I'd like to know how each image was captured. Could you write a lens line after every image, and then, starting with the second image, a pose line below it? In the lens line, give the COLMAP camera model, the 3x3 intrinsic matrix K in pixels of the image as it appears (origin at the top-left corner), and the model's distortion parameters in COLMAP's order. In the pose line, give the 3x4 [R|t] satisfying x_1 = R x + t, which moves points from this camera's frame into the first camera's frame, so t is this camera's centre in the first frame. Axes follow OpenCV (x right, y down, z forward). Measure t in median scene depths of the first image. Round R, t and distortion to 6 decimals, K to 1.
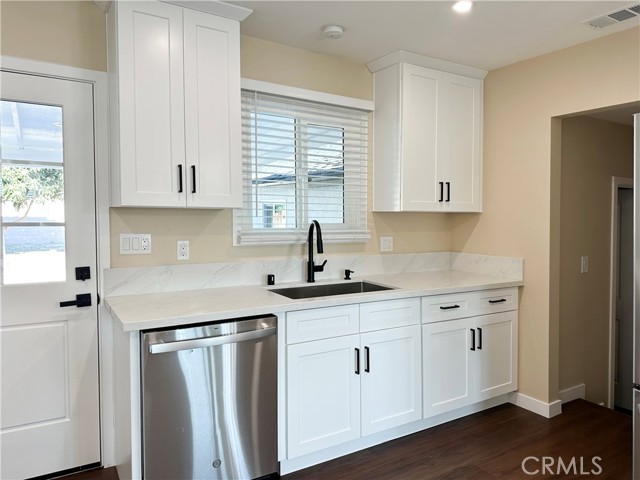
lens RADIAL K [[457.1, 0, 335.6], [0, 457.1, 246.4], [0, 0, 1]] dist [0.085339, -0.135382]
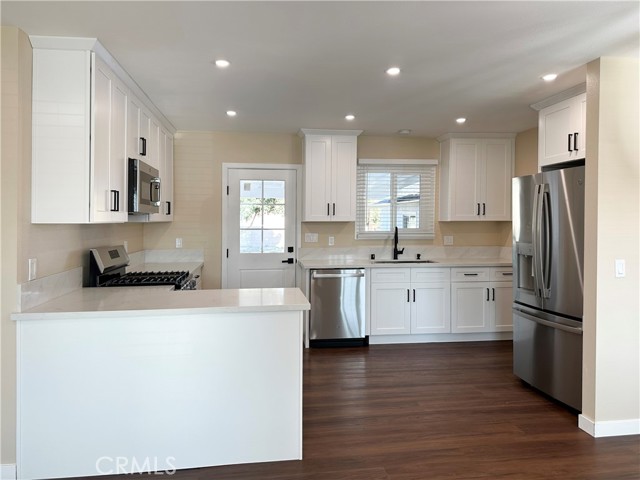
lens RADIAL K [[495.2, 0, 320.0], [0, 495.2, 240.0], [0, 0, 1]] dist [-0.000307, -0.007338]
pose [[0.907997, 0.001397, -0.418973, 0.515115], [-0.017090, 0.999286, -0.033706, 0.072124], [0.418627, 0.037765, 0.907373, -0.977445]]
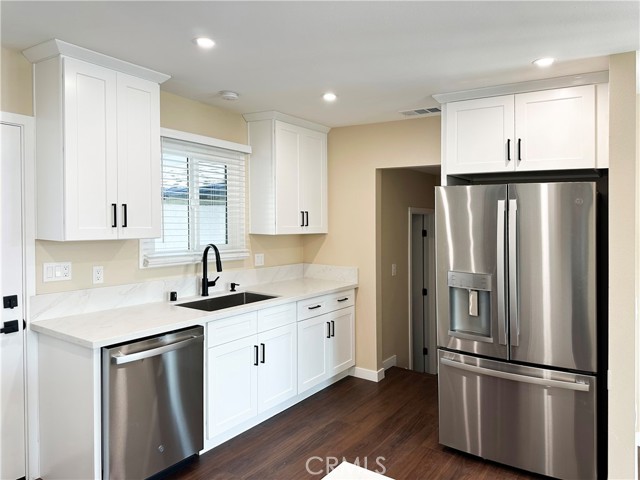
lens RADIAL K [[452.3, 0, 342.4], [0, 452.3, 240.0], [0, 0, 1]] dist [0.085880, -0.129126]
pose [[0.905151, -0.011772, 0.424928, -0.232850], [0.019001, 0.999738, -0.012778, -0.044562], [-0.424666, 0.019640, 0.905137, -0.224250]]
